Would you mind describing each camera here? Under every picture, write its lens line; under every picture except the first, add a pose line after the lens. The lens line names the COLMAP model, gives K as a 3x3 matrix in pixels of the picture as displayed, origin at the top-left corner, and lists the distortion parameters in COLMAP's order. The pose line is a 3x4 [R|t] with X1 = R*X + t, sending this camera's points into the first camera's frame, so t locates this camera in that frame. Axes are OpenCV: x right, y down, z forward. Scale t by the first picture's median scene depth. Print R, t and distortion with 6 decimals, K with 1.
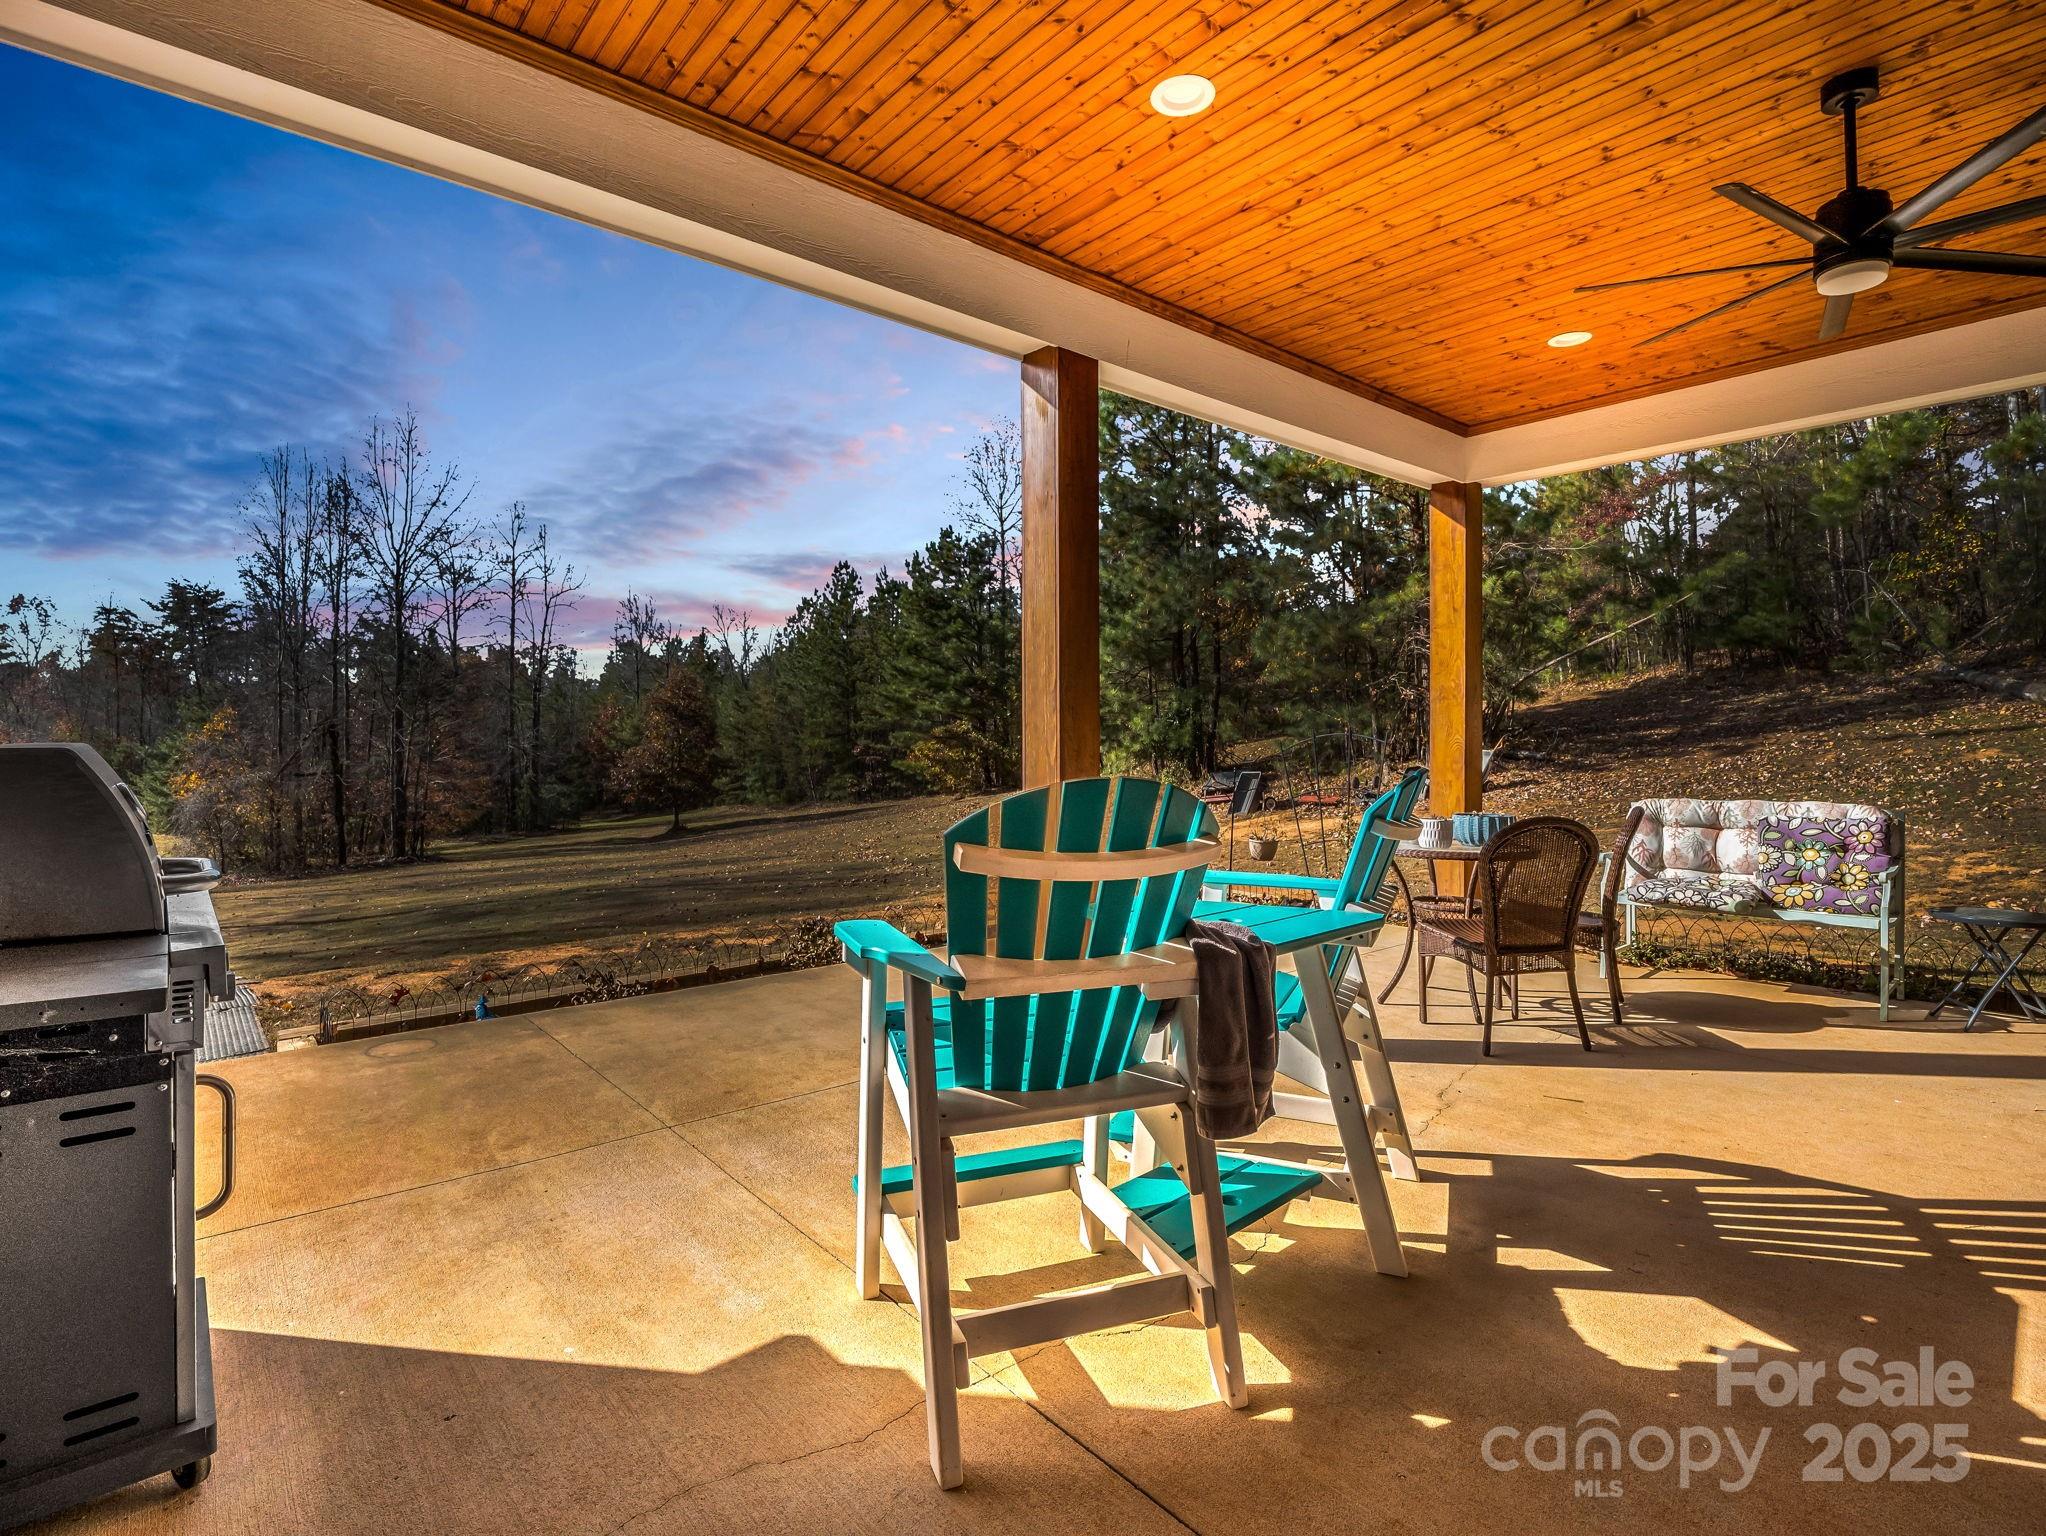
lens RADIAL K [[1003.9, 0, 1017.0], [0, 1003.9, 748.8], [0, 0, 1]] dist [-0.005272, -0.005999]
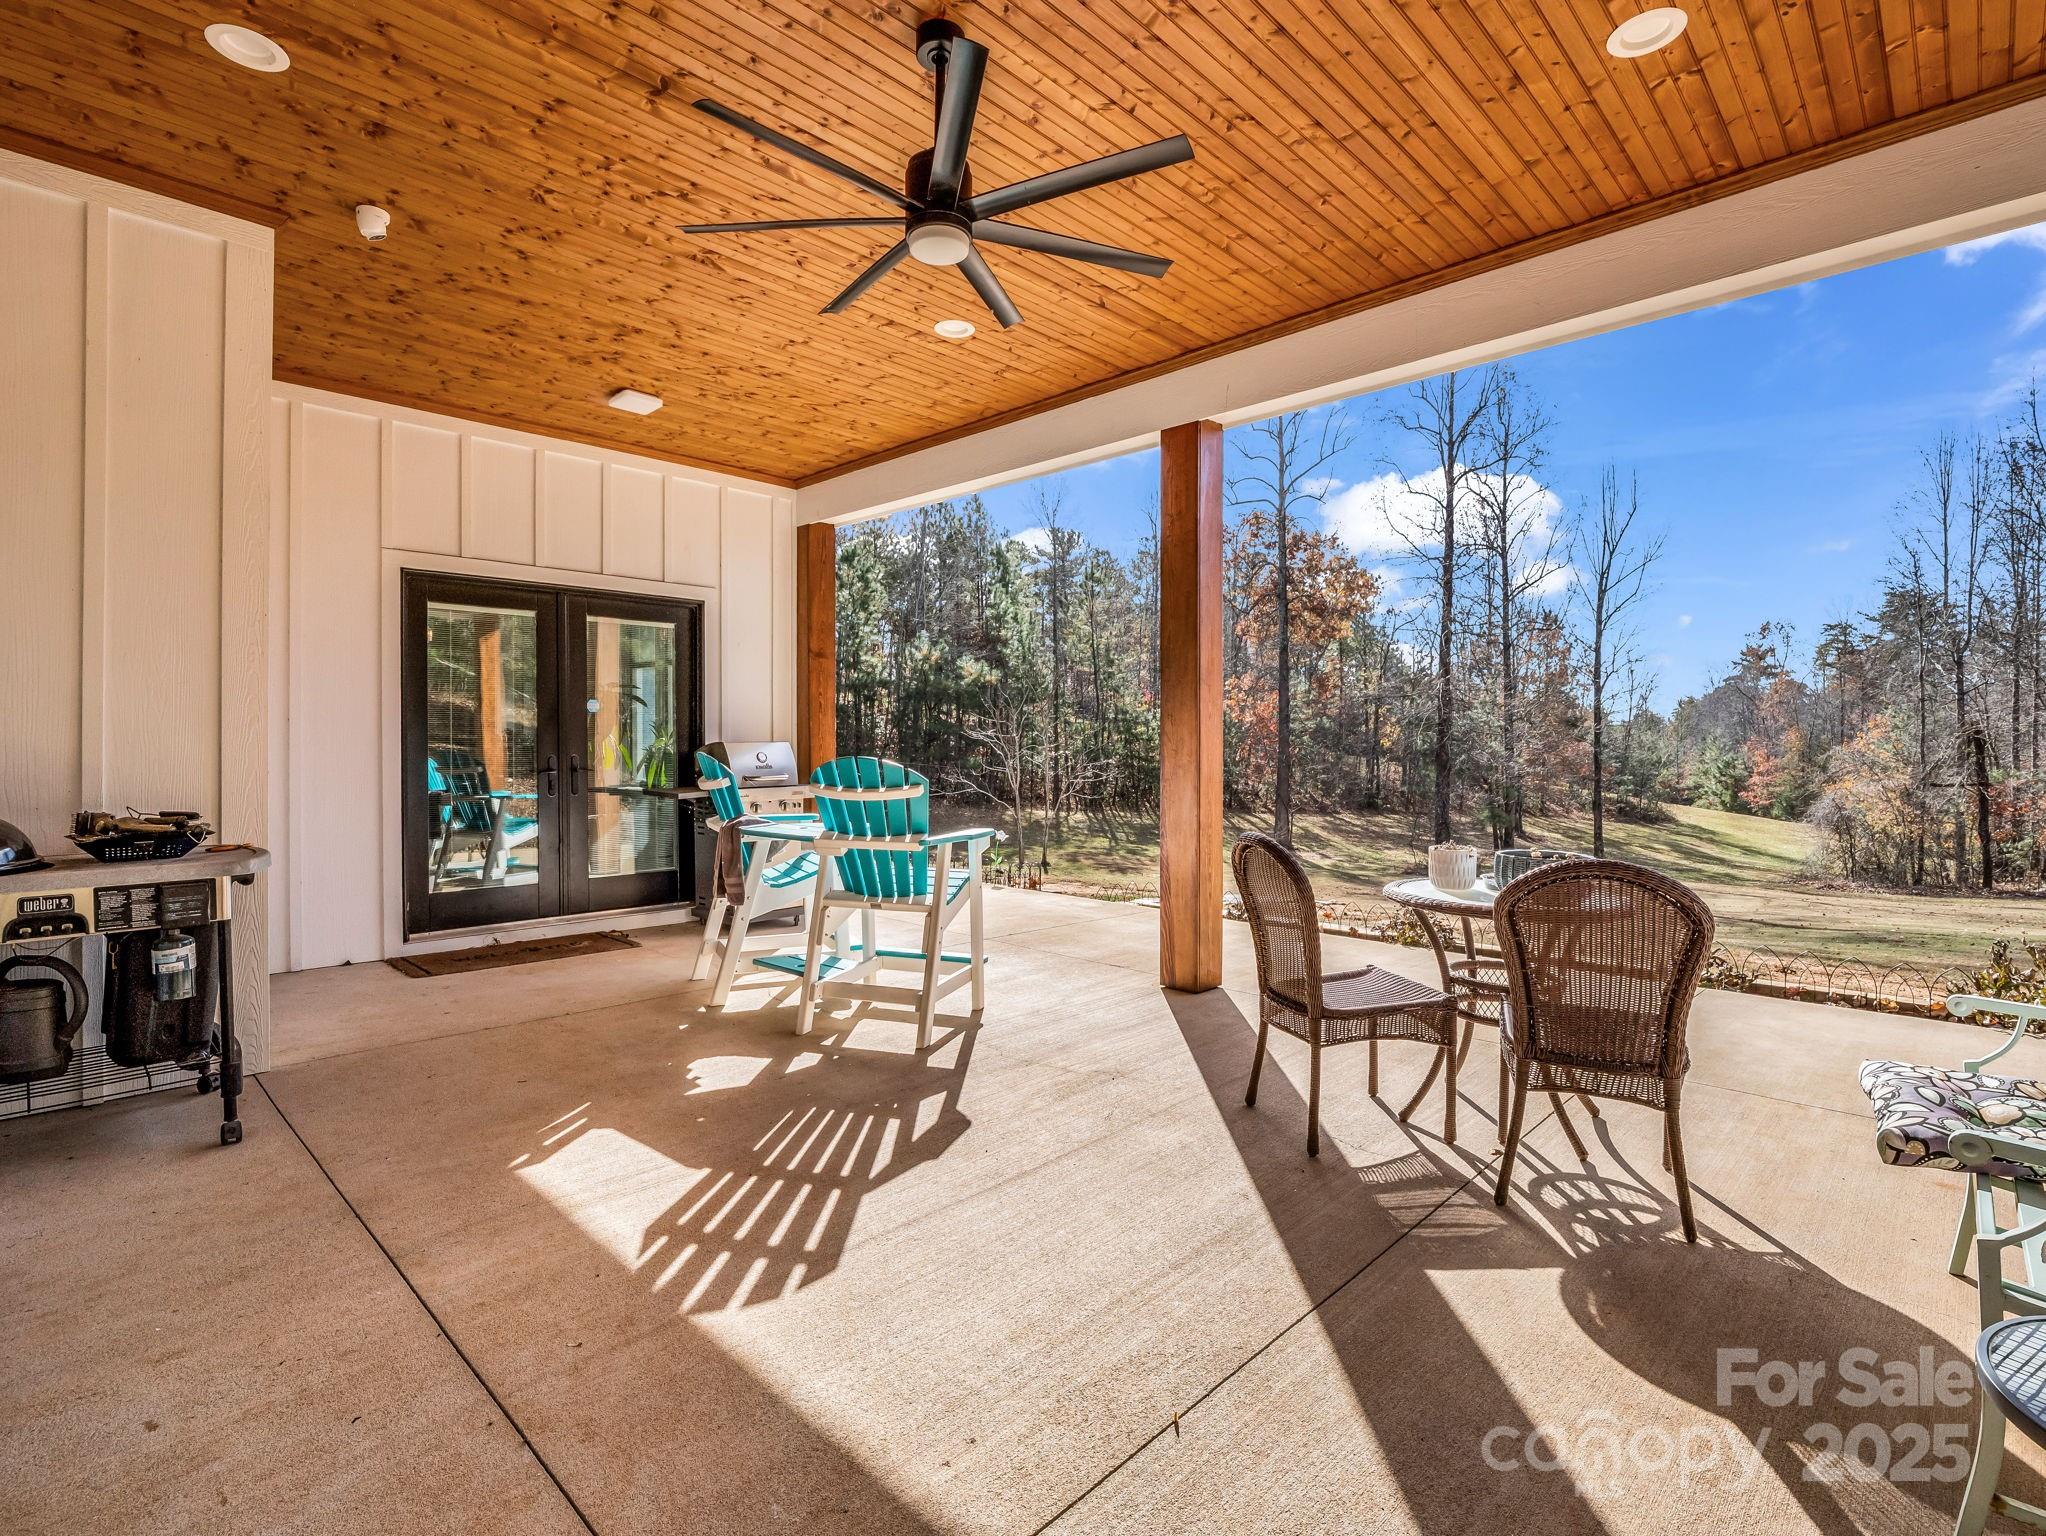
lens RADIAL K [[1003.9, 0, 1017.0], [0, 1003.9, 748.8], [0, 0, 1]] dist [-0.005272, -0.005999]
pose [[0.082290, 0.004573, -0.996598, 1.786243], [-0.013624, 0.999901, 0.003464, 0.002007], [0.996515, 0.013292, 0.082344, 0.994624]]
